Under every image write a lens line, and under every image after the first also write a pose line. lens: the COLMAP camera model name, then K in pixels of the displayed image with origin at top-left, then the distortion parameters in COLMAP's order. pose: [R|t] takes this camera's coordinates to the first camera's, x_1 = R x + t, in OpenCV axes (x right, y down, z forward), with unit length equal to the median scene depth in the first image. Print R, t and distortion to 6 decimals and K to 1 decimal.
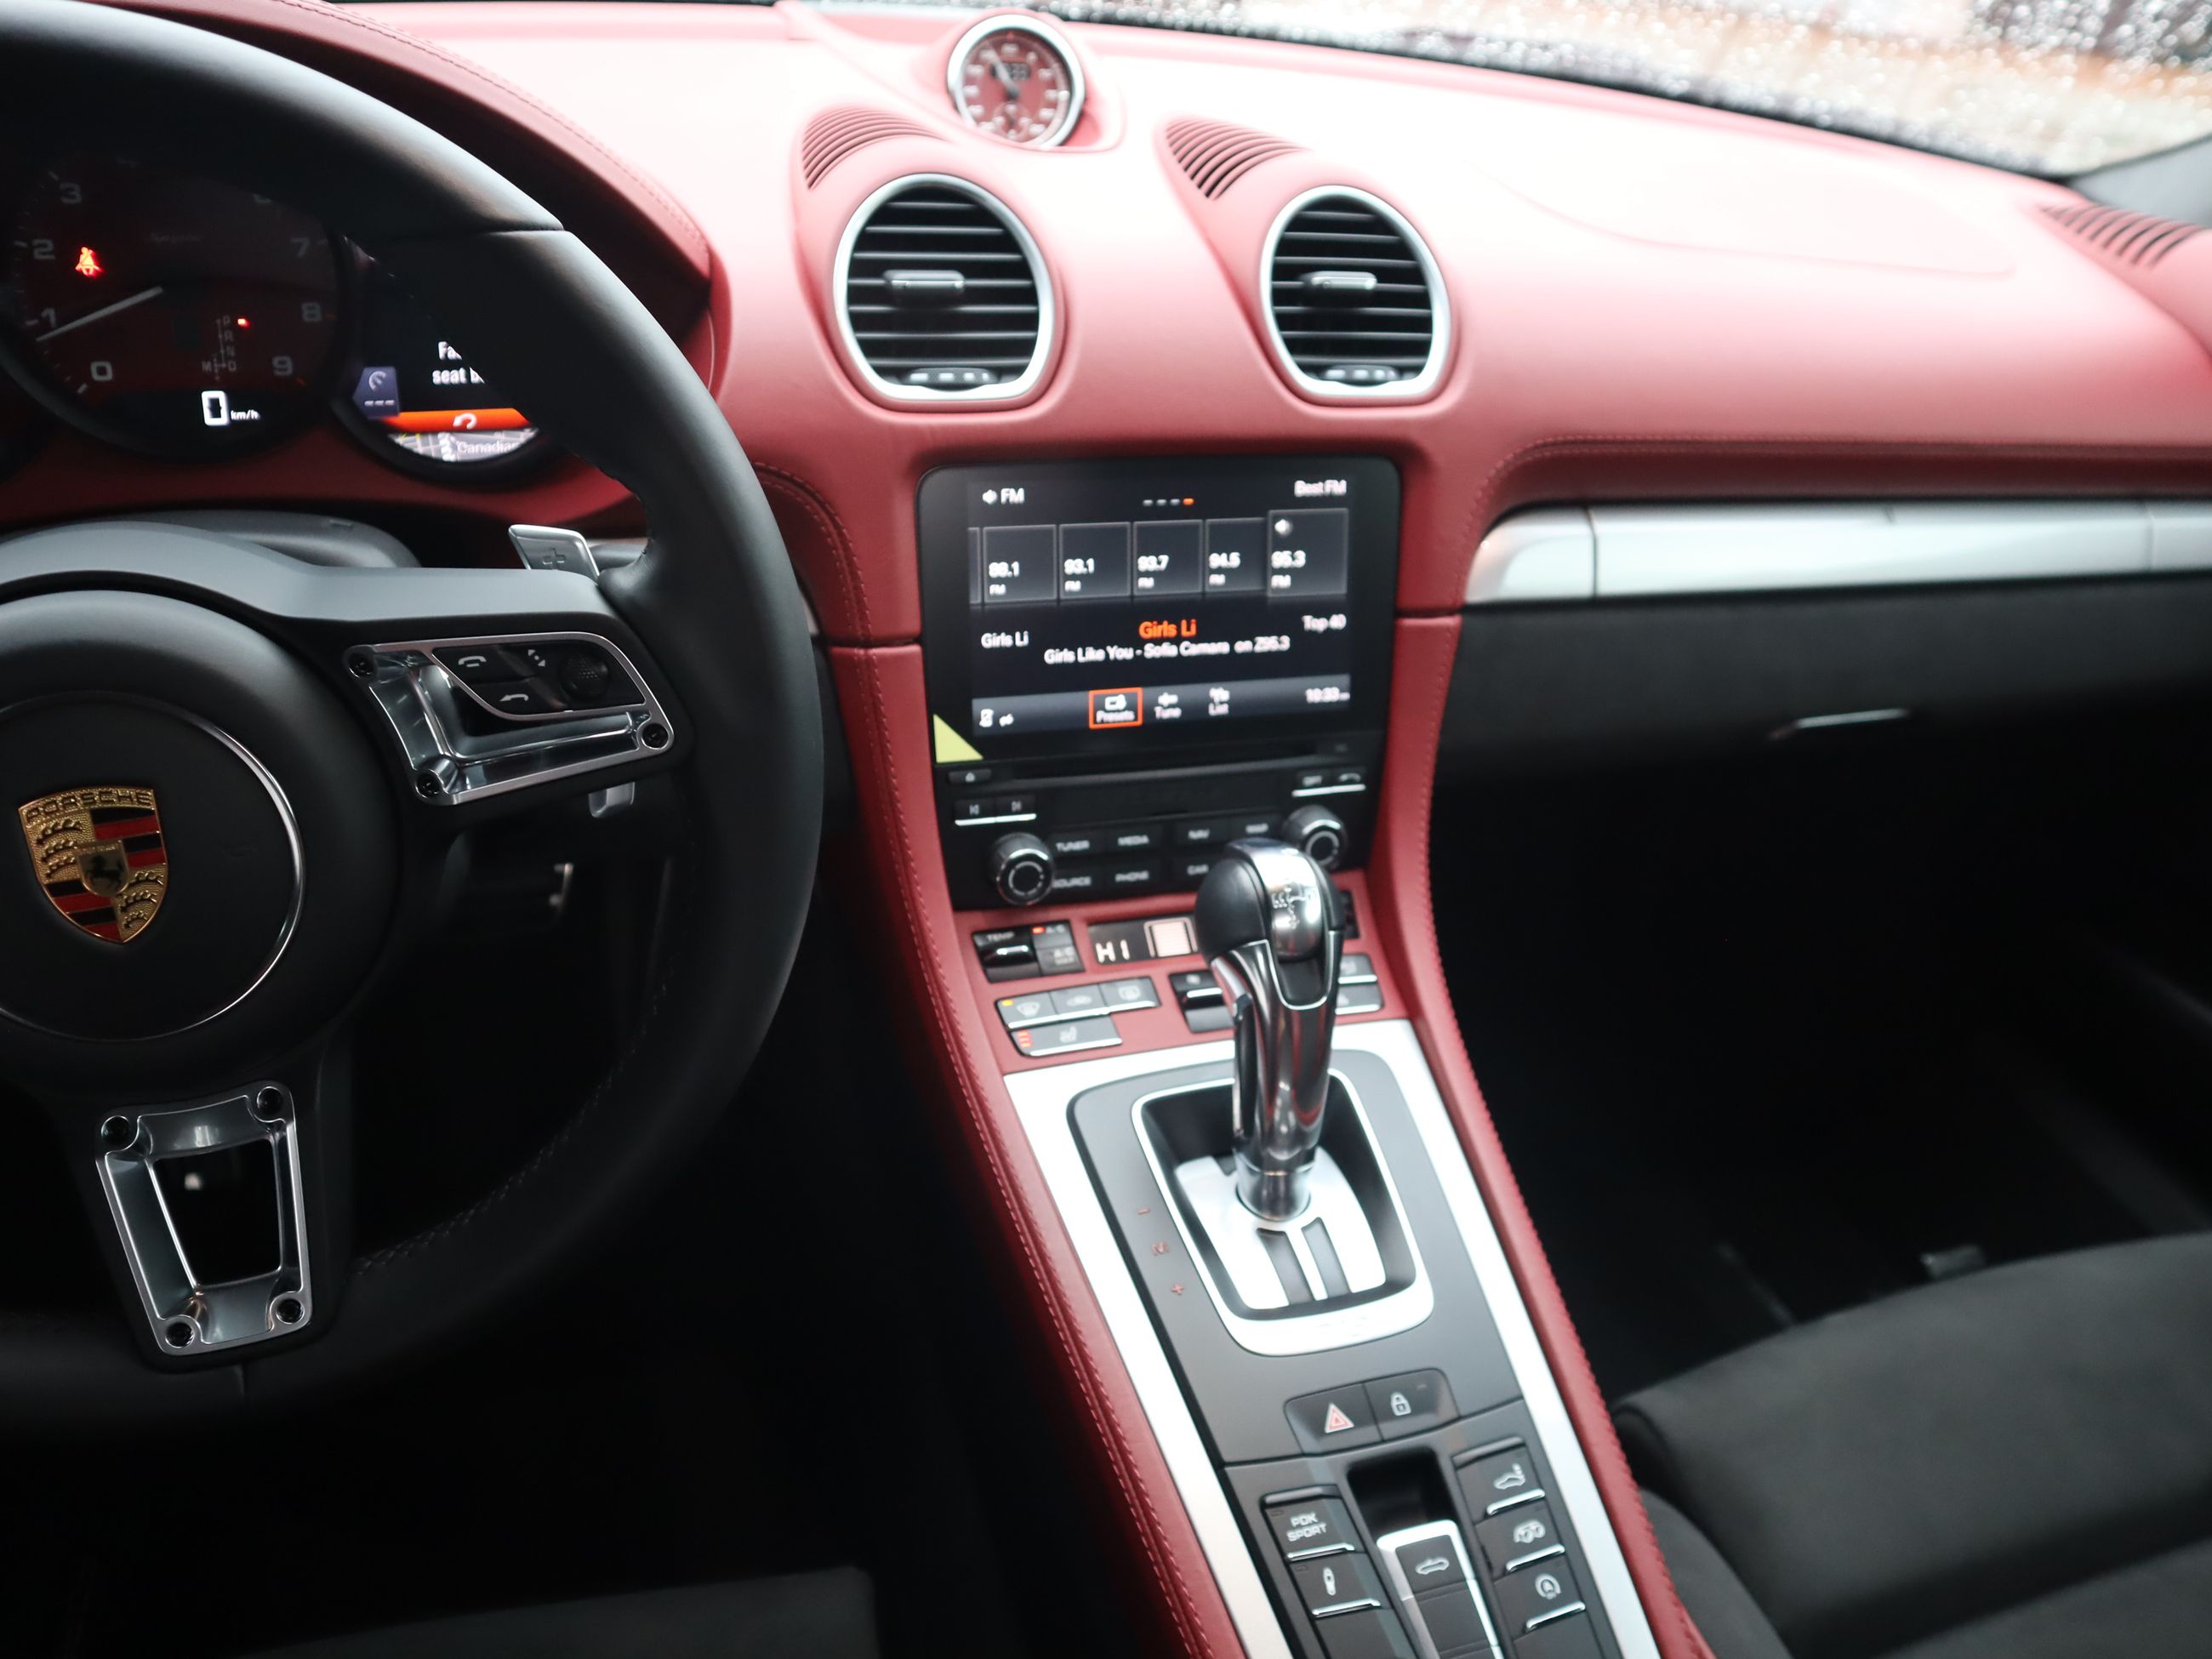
lens RADIAL K [[2068.6, 0, 1106.0], [0, 2068.6, 829.5], [0, 0, 1]] dist [-0.006284, -0.009552]
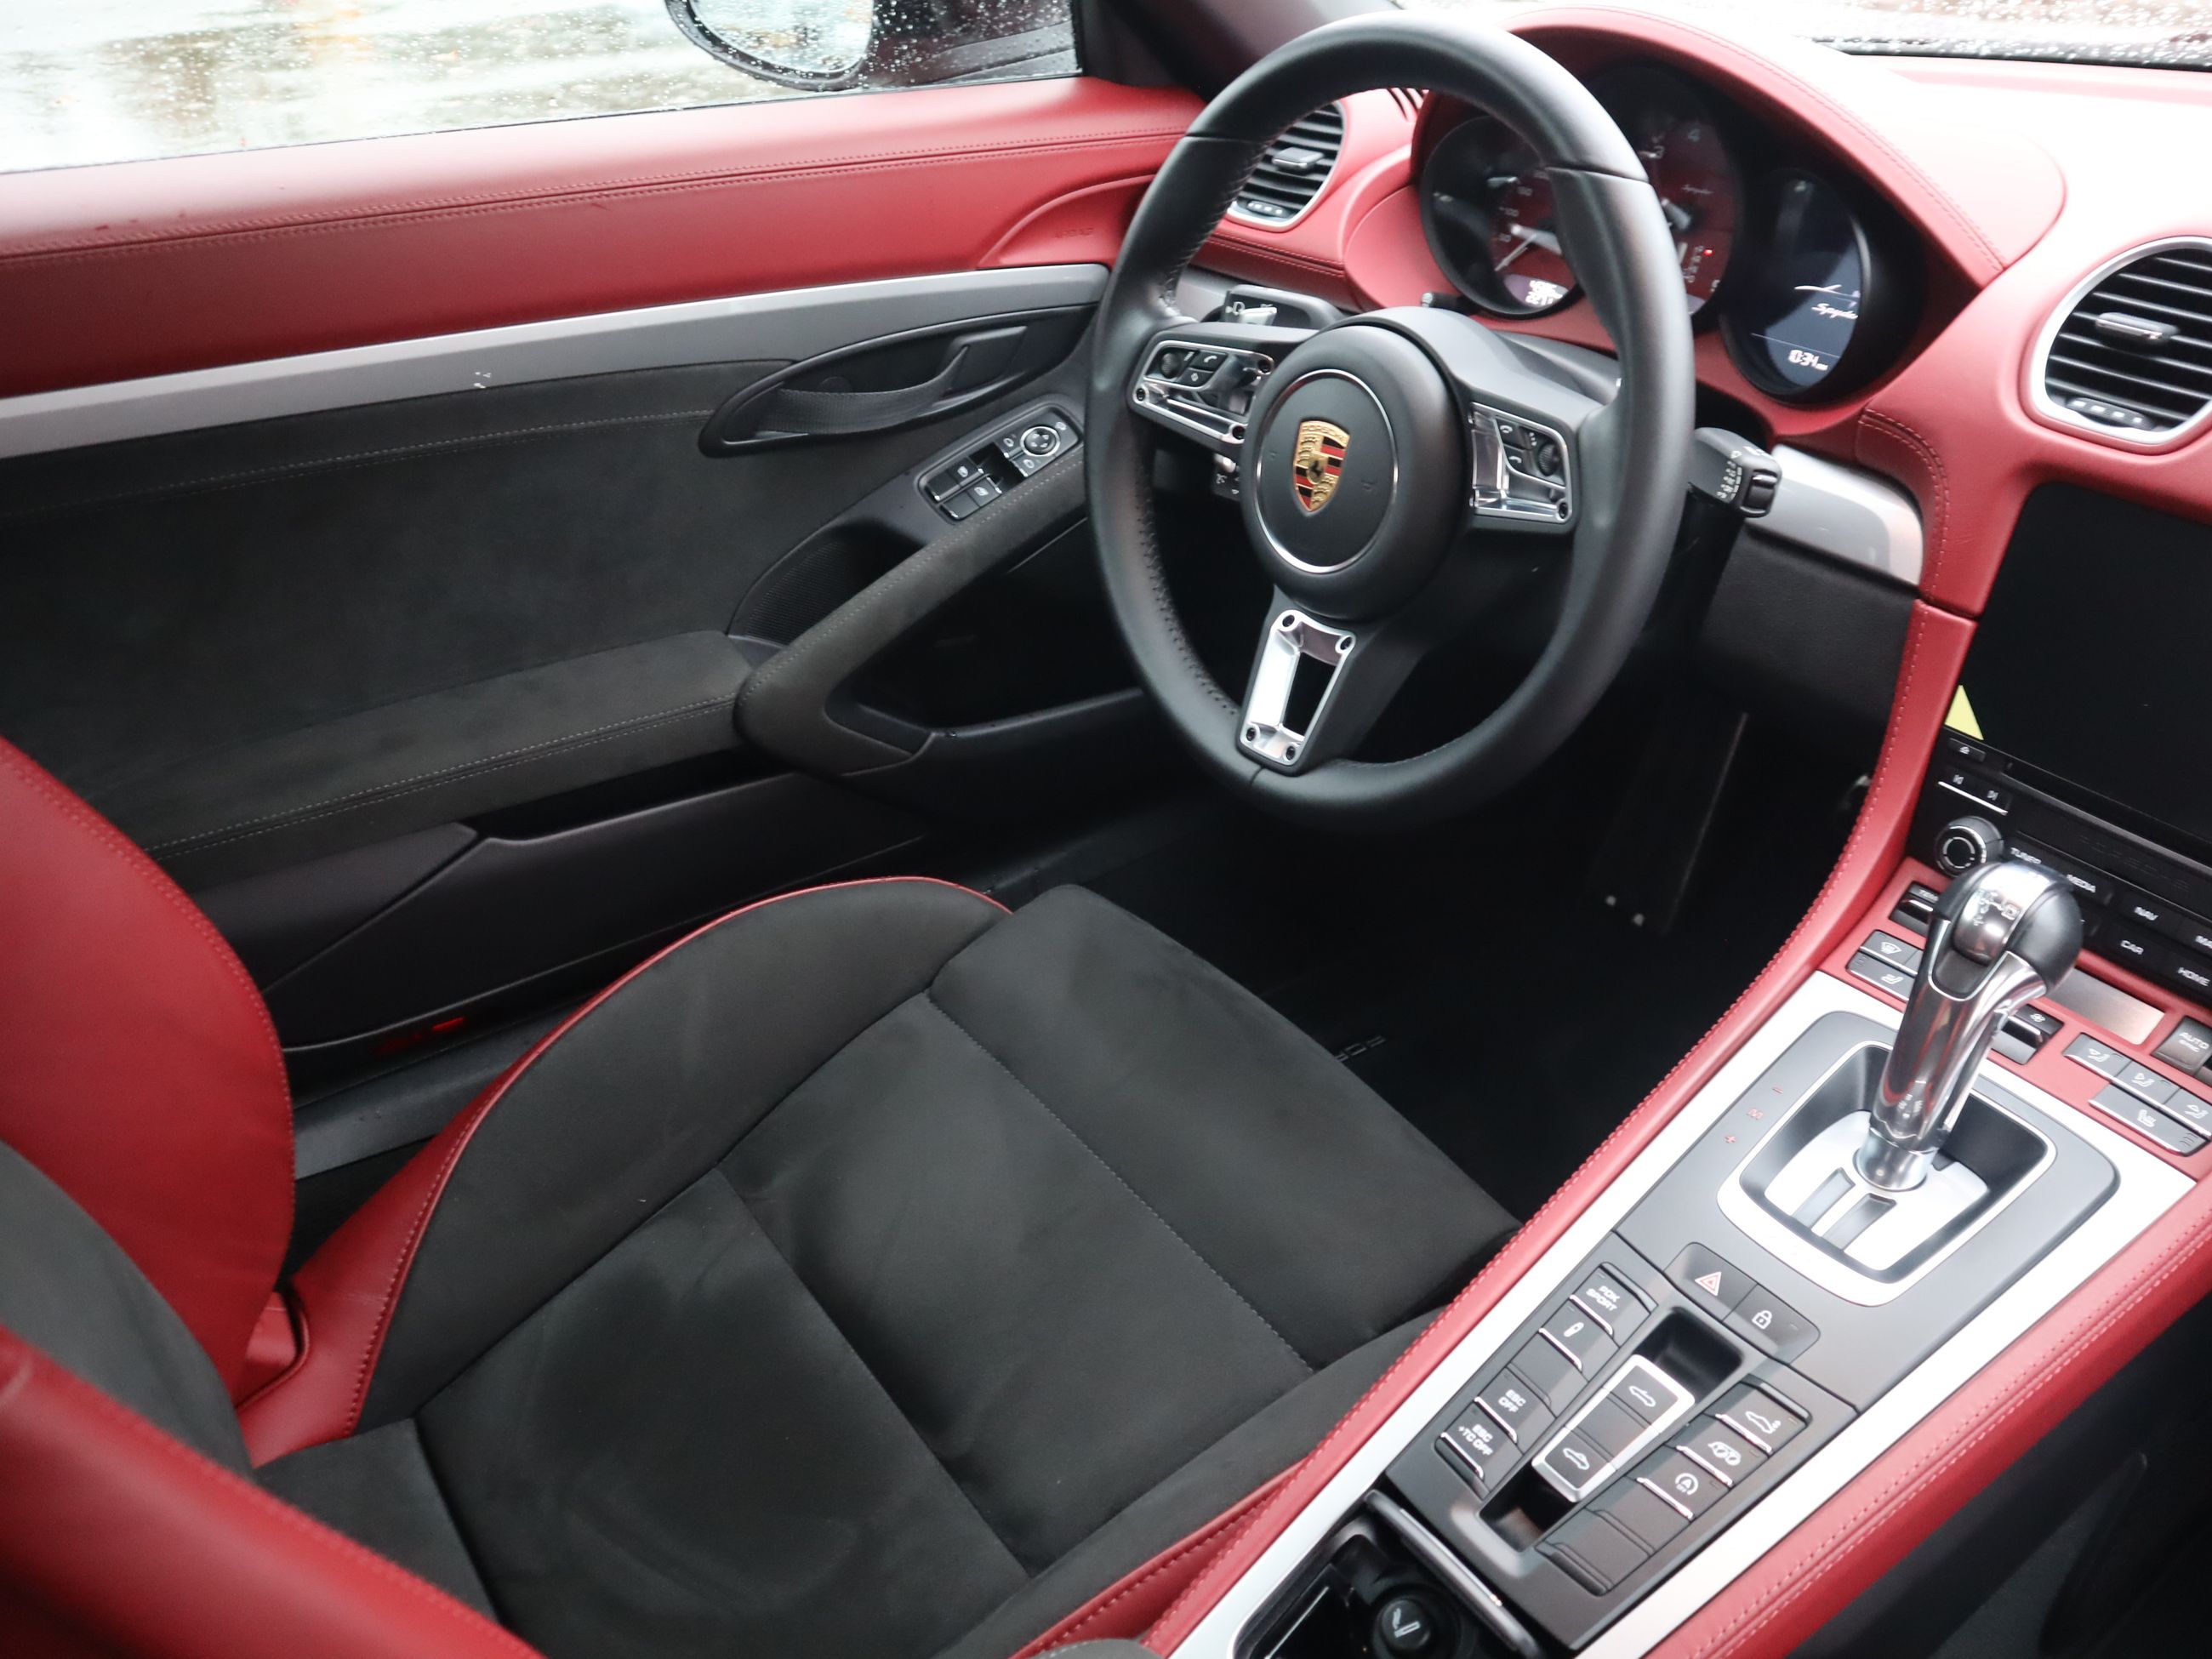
lens RADIAL K [[1674.5, 0, 1106.0], [0, 1674.5, 829.5], [0, 0, 1]] dist [-0.003012, 0.001072]
pose [[0.280371, 0.448752, -0.848536, 0.659572], [-0.451604, 0.841714, 0.295926, -0.051016], [0.847022, 0.300233, 0.438650, 0.207446]]
